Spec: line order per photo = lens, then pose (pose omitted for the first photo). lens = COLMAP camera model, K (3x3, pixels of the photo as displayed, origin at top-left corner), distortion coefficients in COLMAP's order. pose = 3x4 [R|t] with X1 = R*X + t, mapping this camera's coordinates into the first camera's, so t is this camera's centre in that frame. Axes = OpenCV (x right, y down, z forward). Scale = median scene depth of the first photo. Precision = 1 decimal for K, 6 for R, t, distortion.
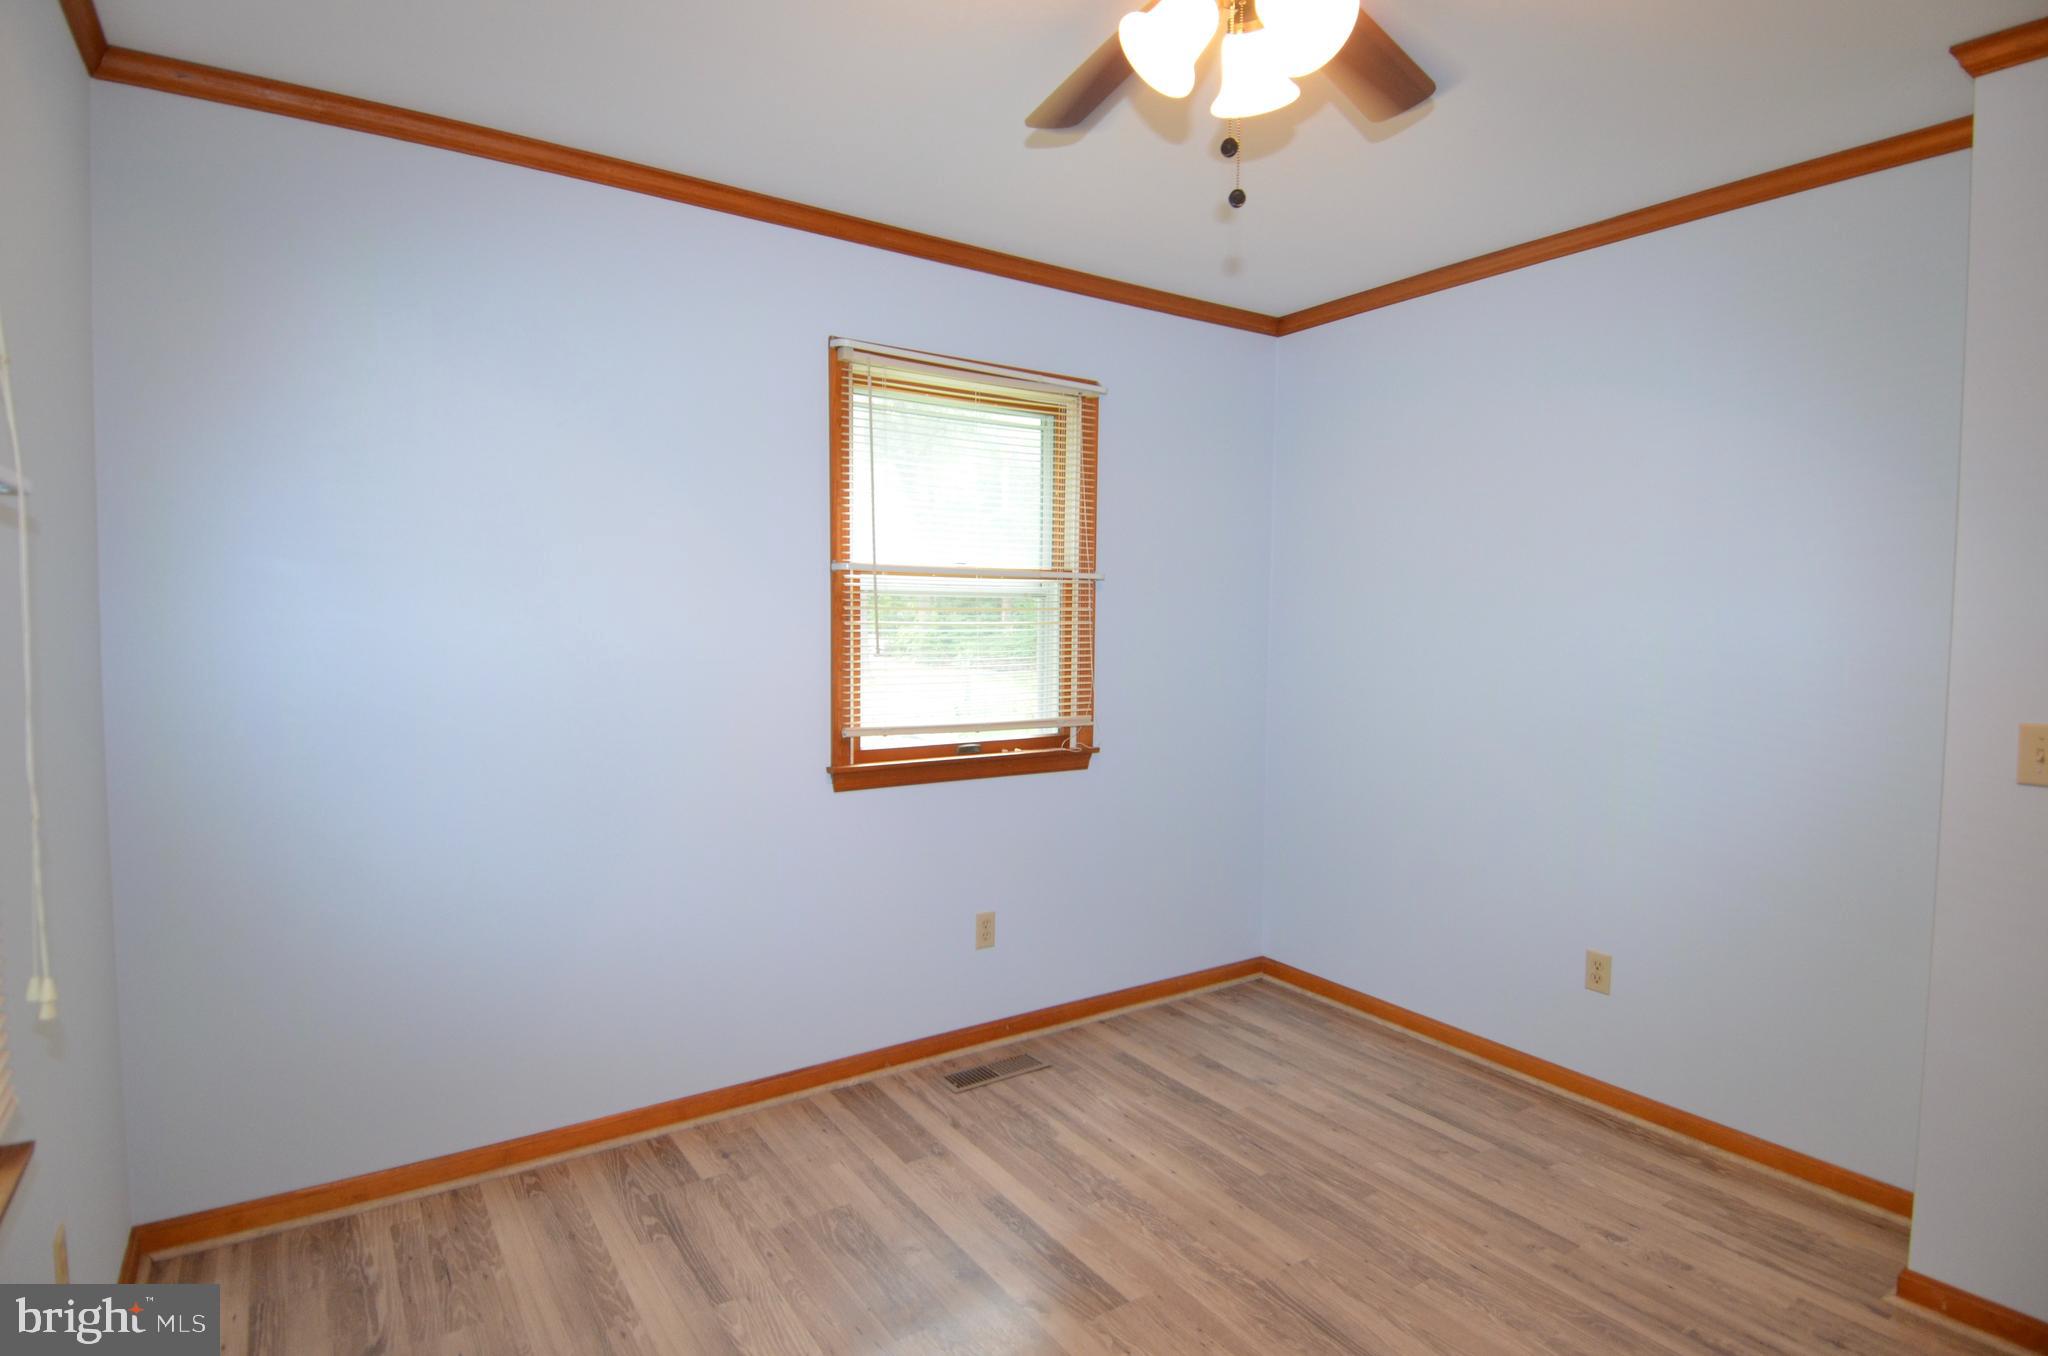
lens RADIAL K [[1061.4, 0, 1024.0], [0, 1061.4, 678.0], [0, 0, 1]] dist [0.038458, -0.036697]
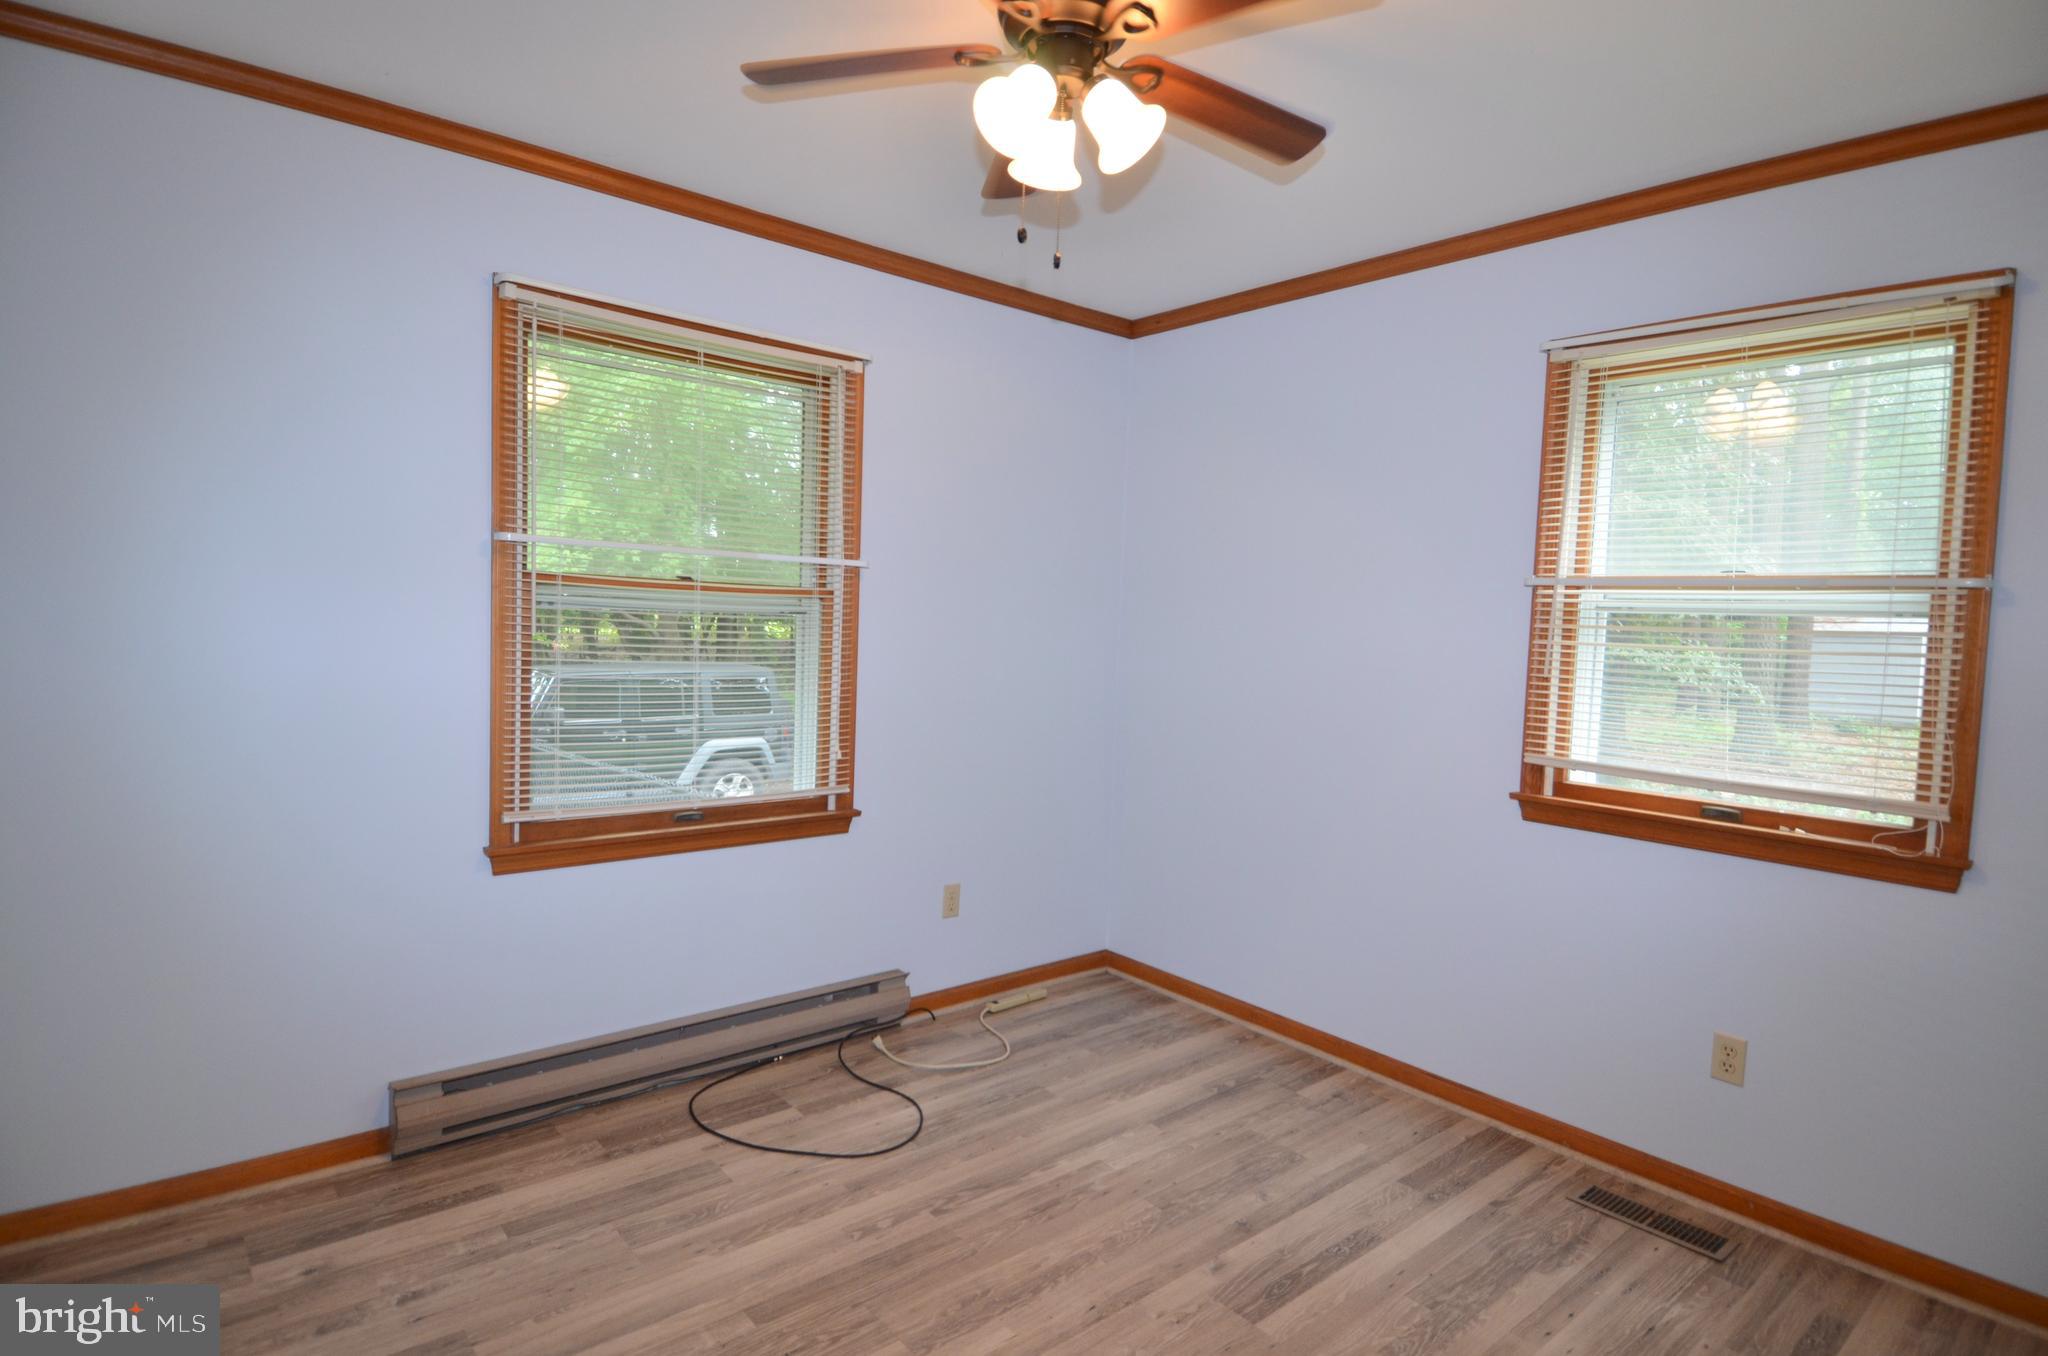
lens RADIAL K [[1061.4, 0, 1024.0], [0, 1061.4, 678.0], [0, 0, 1]] dist [0.038458, -0.036697]
pose [[0.108113, 0.056929, -0.992507, 0.730368], [-0.089062, 0.994899, 0.047365, -0.024458], [0.990141, 0.083274, 0.112632, 0.454305]]
